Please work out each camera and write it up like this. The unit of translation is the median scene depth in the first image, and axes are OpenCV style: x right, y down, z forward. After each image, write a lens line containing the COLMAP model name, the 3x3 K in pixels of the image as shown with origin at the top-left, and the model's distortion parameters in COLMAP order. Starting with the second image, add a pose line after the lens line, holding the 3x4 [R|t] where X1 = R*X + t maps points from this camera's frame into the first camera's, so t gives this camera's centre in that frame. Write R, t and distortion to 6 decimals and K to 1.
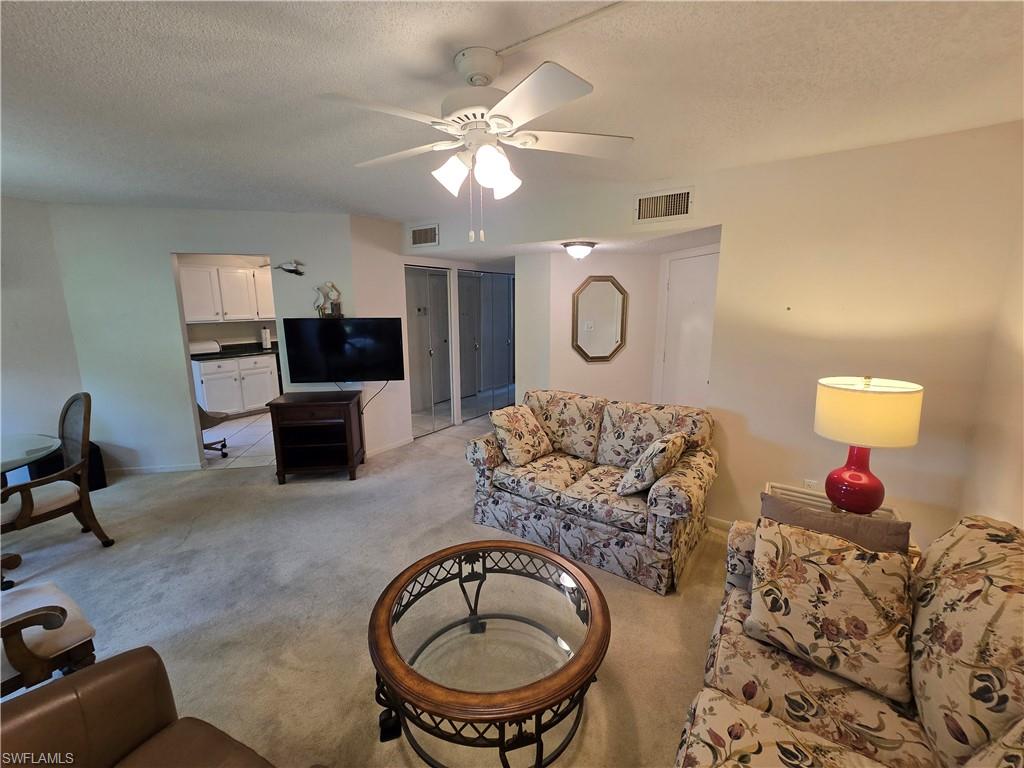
lens RADIAL K [[419.0, 0, 513.9], [0, 419.0, 378.4], [0, 0, 1]] dist [-0.003123, 0.000176]
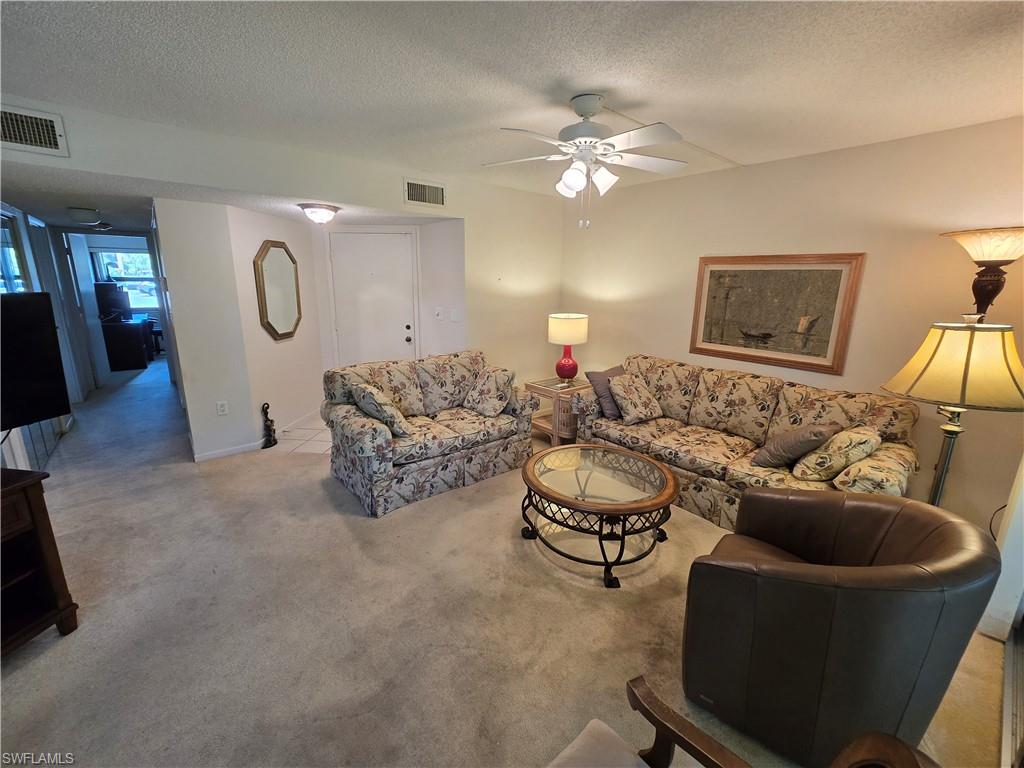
lens RADIAL K [[419.0, 0, 513.9], [0, 419.0, 378.4], [0, 0, 1]] dist [-0.003123, 0.000176]
pose [[0.269527, -0.212524, 0.939249, -0.892136], [0.156109, 0.972085, 0.175157, -0.064981], [-0.950255, 0.099416, 0.295180, 0.479031]]
